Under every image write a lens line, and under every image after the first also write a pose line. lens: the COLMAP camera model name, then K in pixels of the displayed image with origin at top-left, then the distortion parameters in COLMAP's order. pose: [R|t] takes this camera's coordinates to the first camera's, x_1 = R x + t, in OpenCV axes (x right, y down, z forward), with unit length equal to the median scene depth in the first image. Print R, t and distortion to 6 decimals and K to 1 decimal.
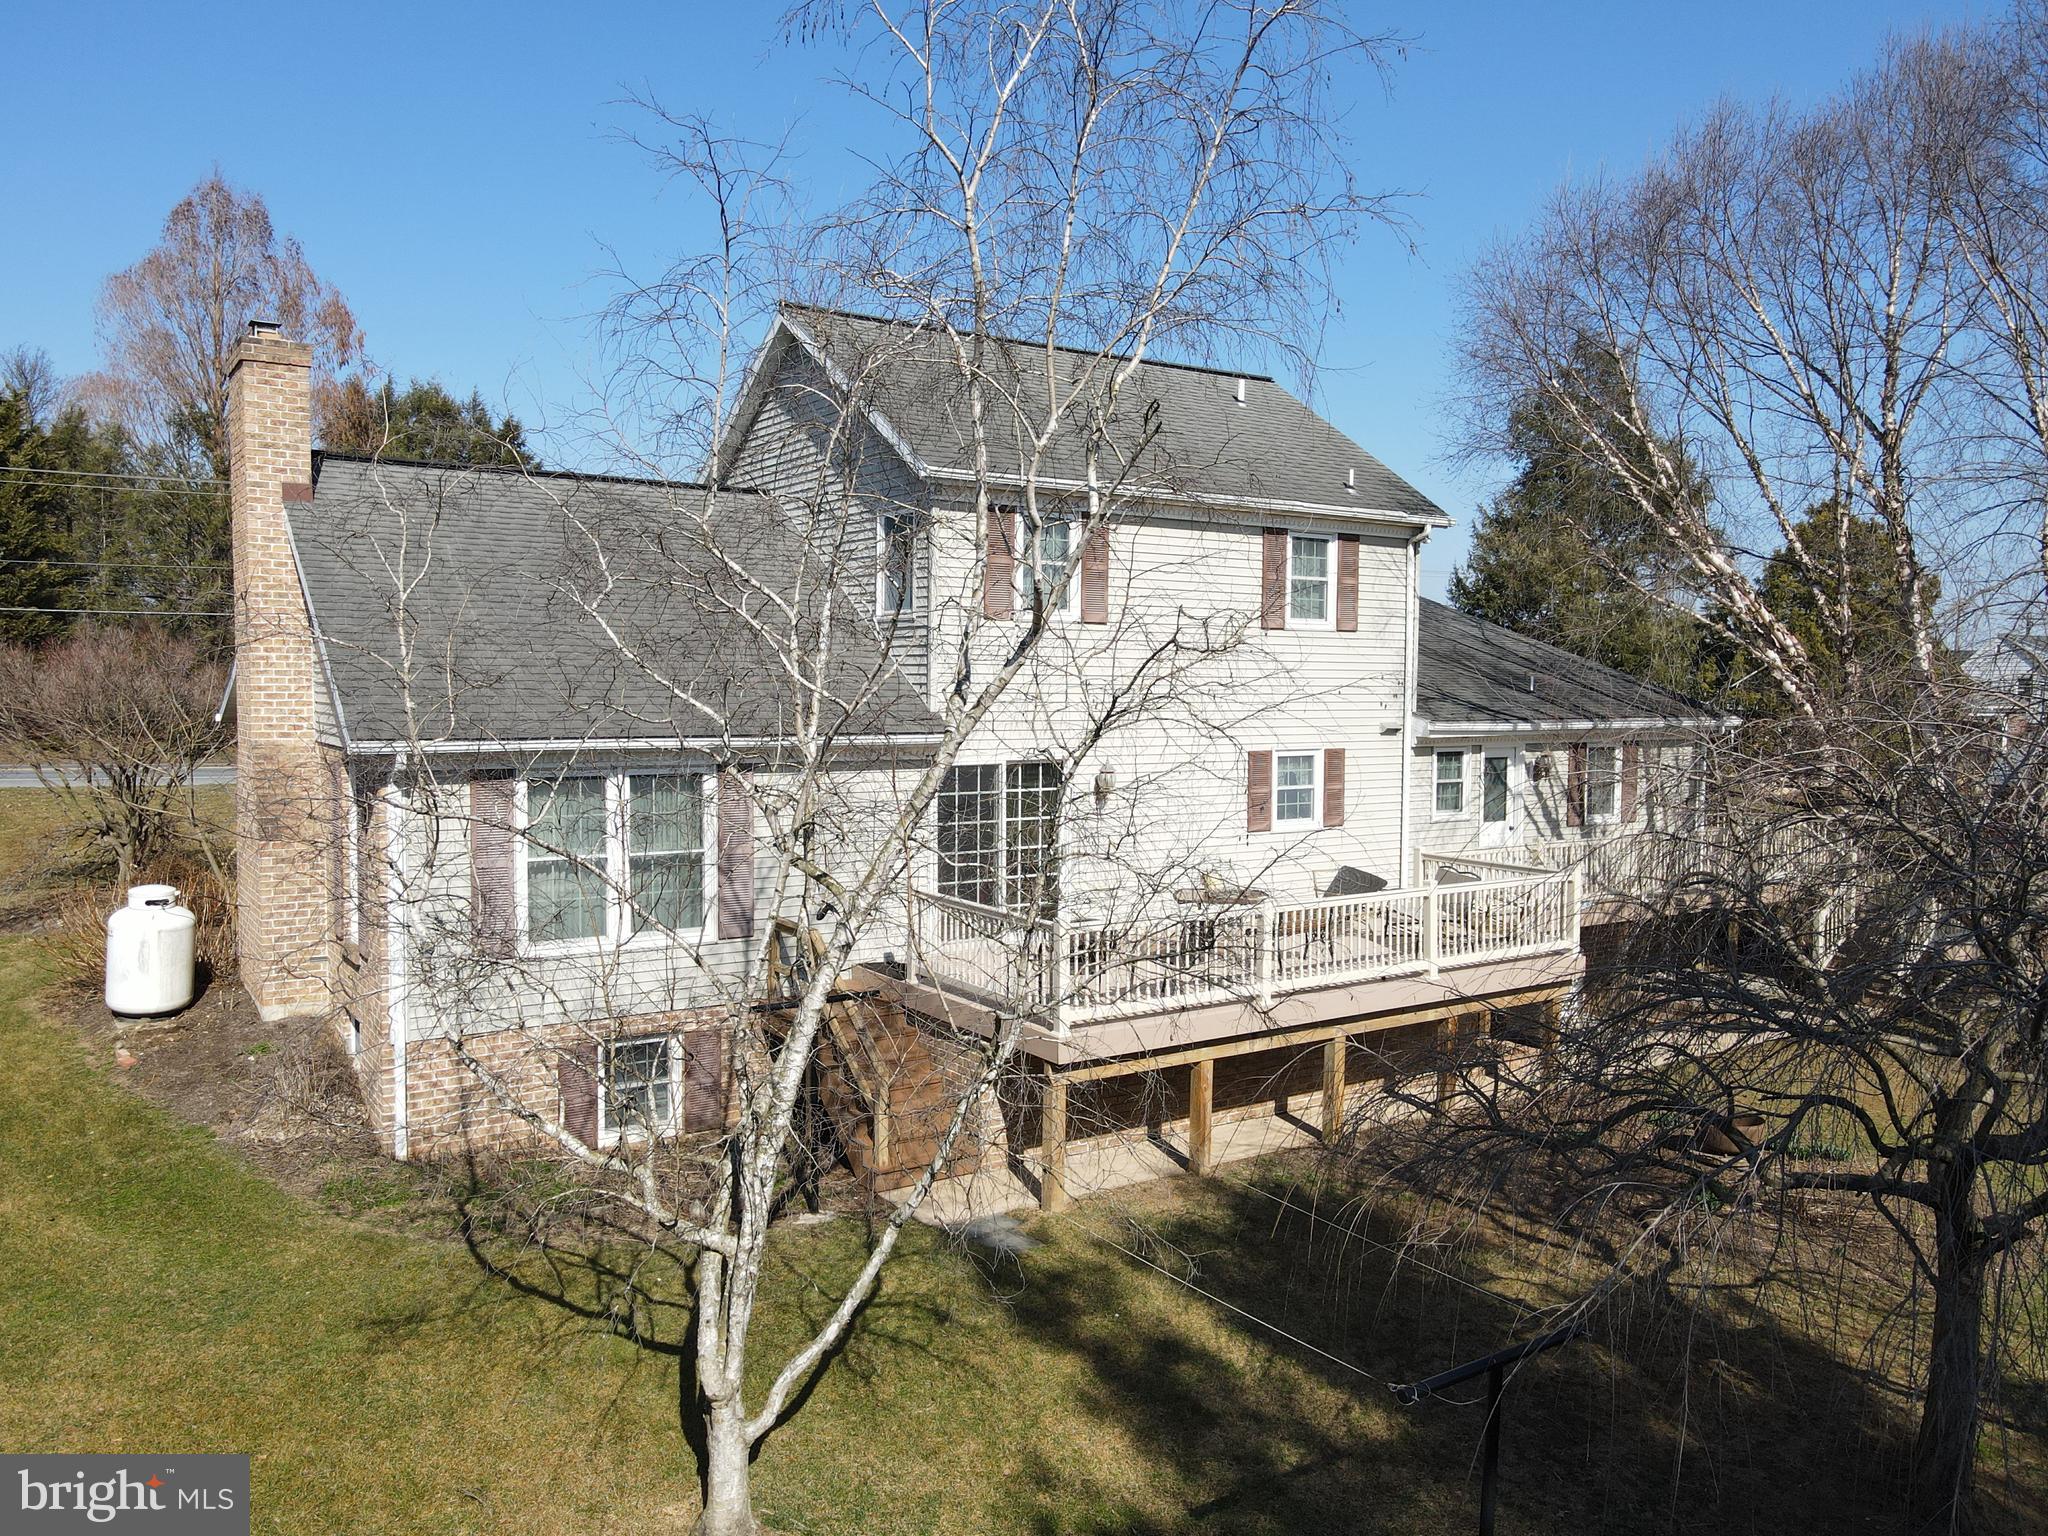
lens RADIAL K [[1489.6, 0, 1021.8], [0, 1489.6, 762.2], [0, 0, 1]] dist [0.022016, -0.014801]
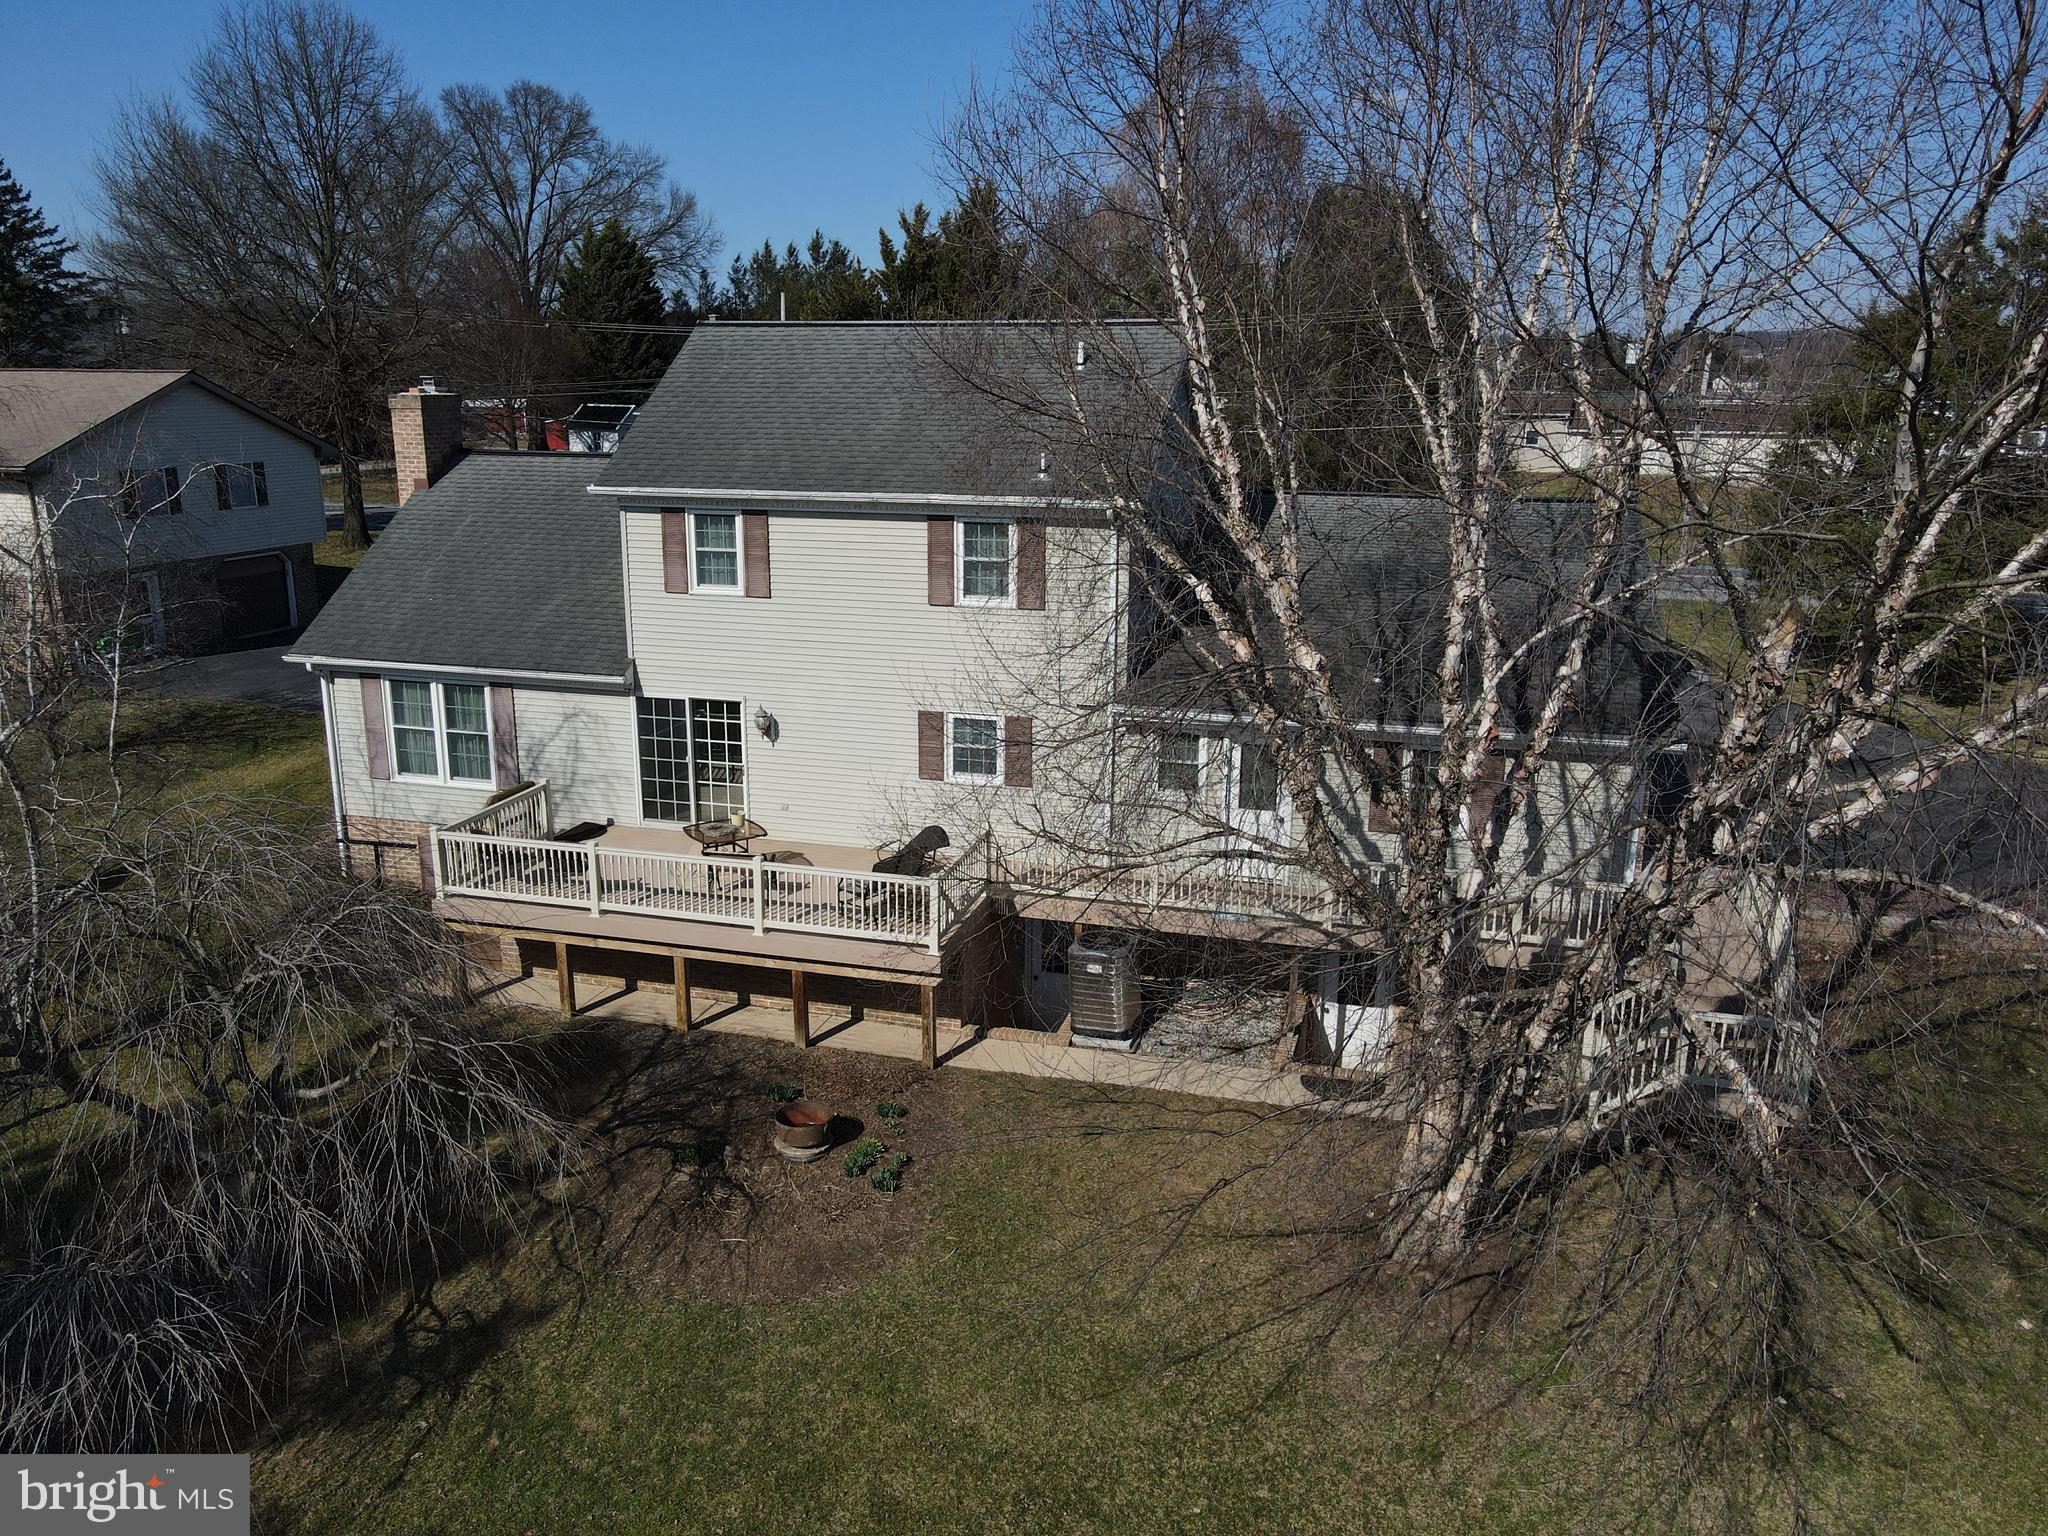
lens RADIAL K [[1489.6, 0, 1011.6], [0, 1489.6, 760.7], [0, 0, 1]] dist [0.022016, -0.014801]
pose [[0.651149, 0.186881, -0.735582, 1.301546], [-0.040383, 0.976368, 0.212307, -0.267687], [0.757875, -0.108539, 0.643308, 0.385904]]
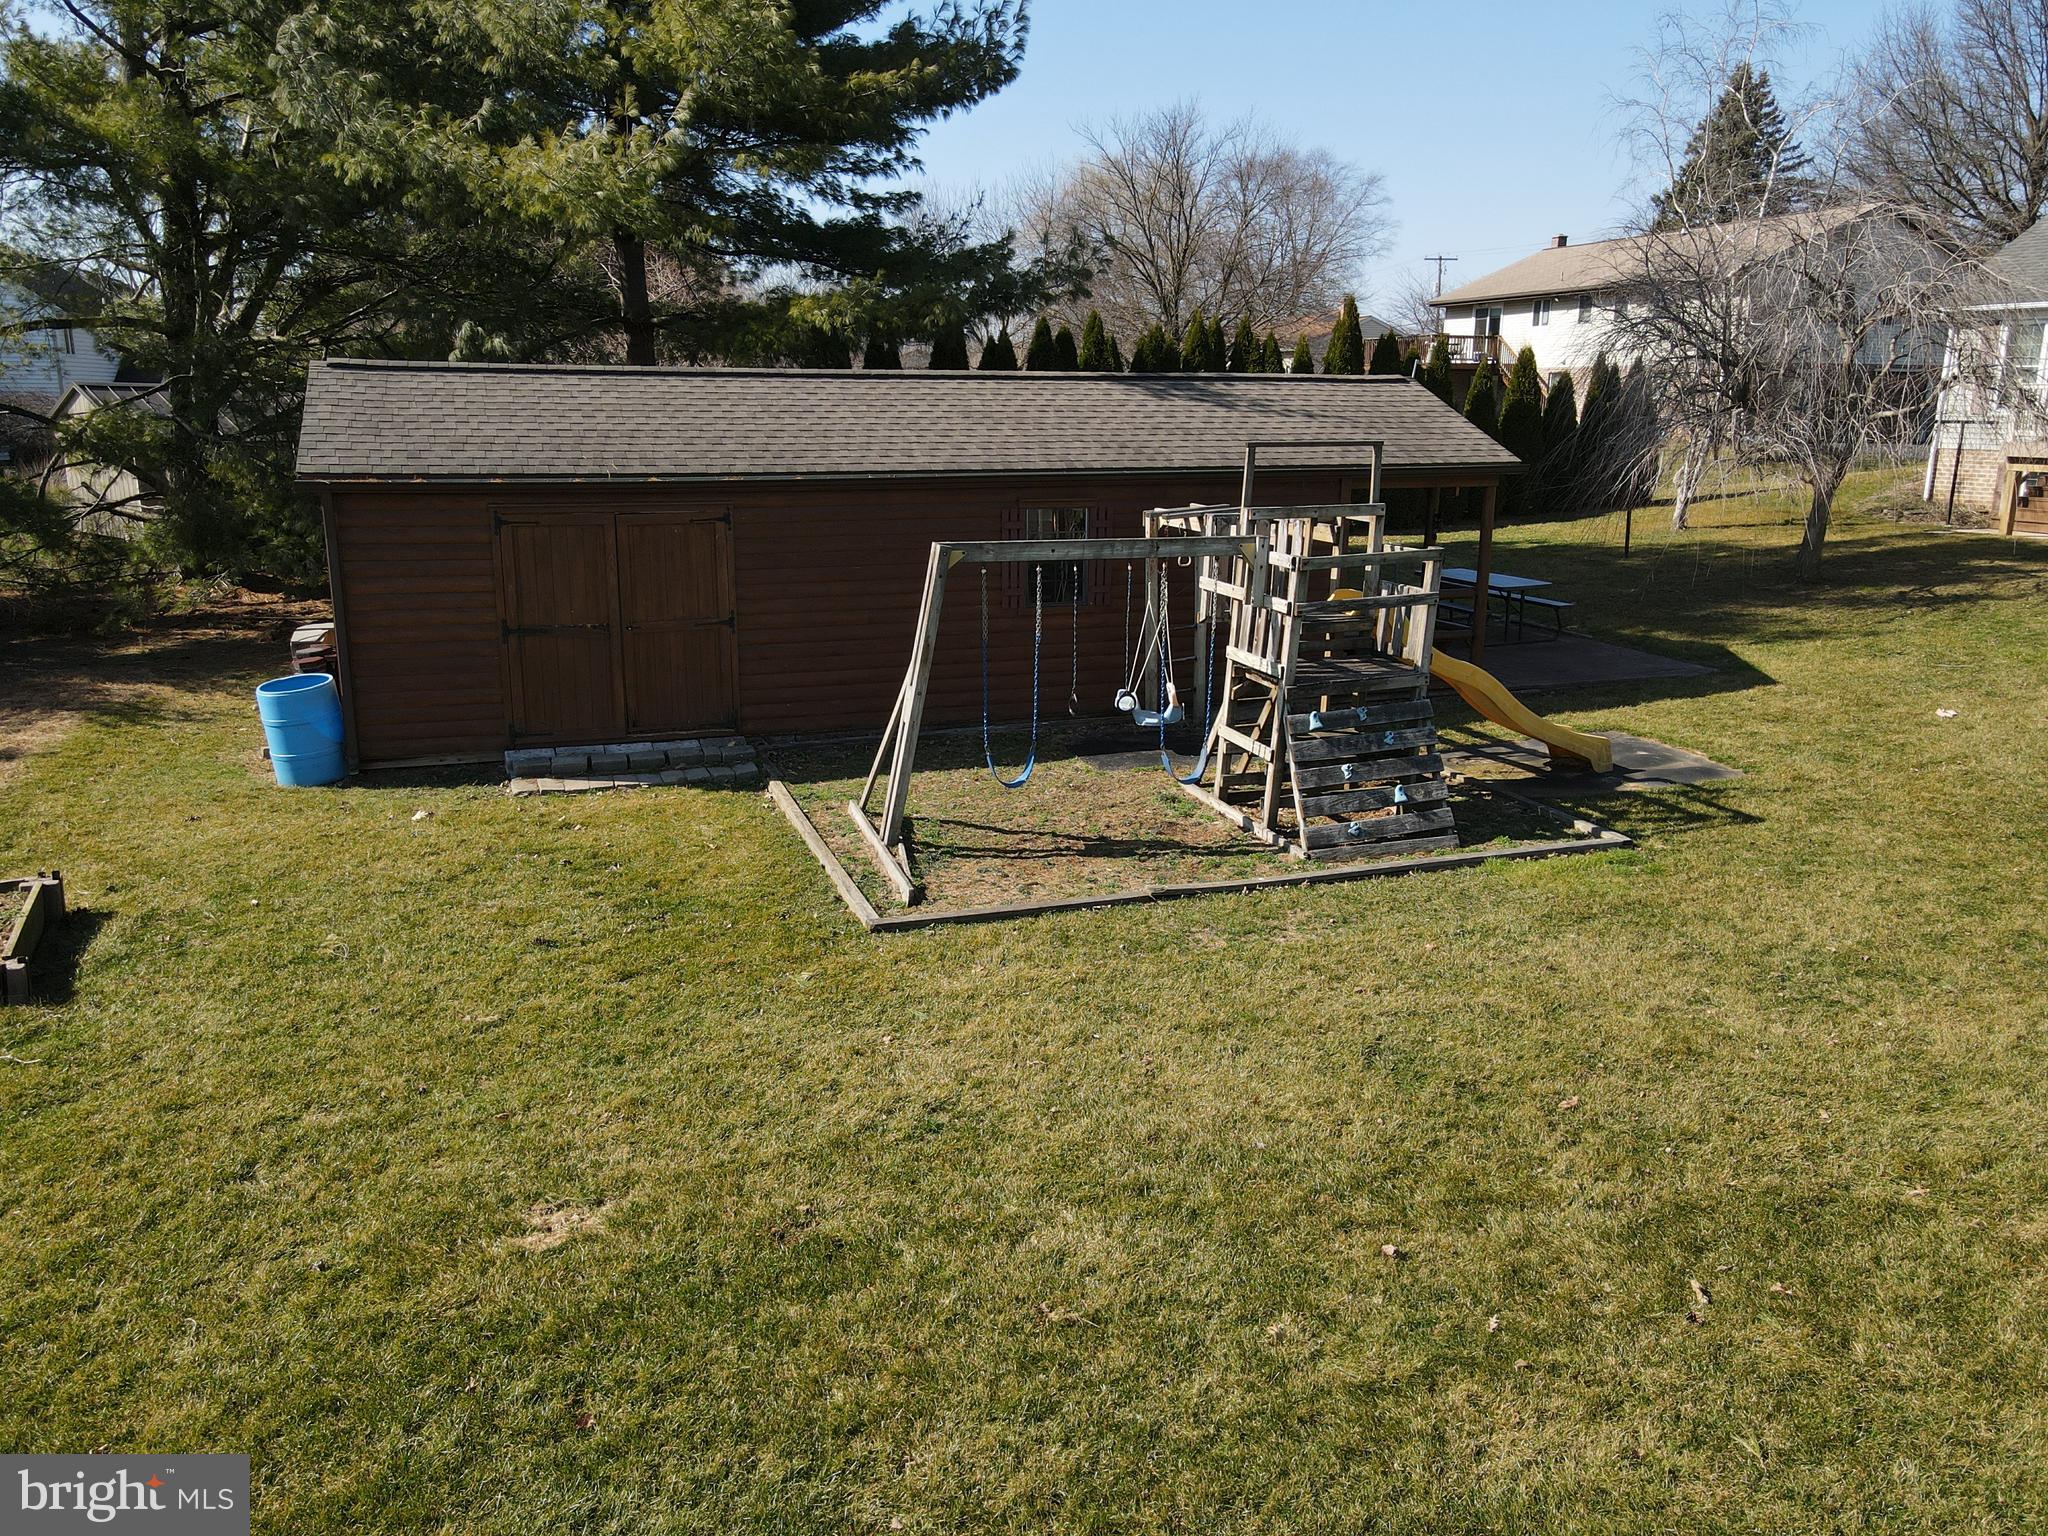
lens RADIAL K [[1489.6, 0, 1026.2], [0, 1489.6, 761.5], [0, 0, 1]] dist [0.022016, -0.014801]
pose [[-0.270827, 0.217813, -0.937662, 1.921777], [-0.056846, 0.968746, 0.241452, 0.158828], [0.960948, 0.118694, -0.249981, 0.259805]]
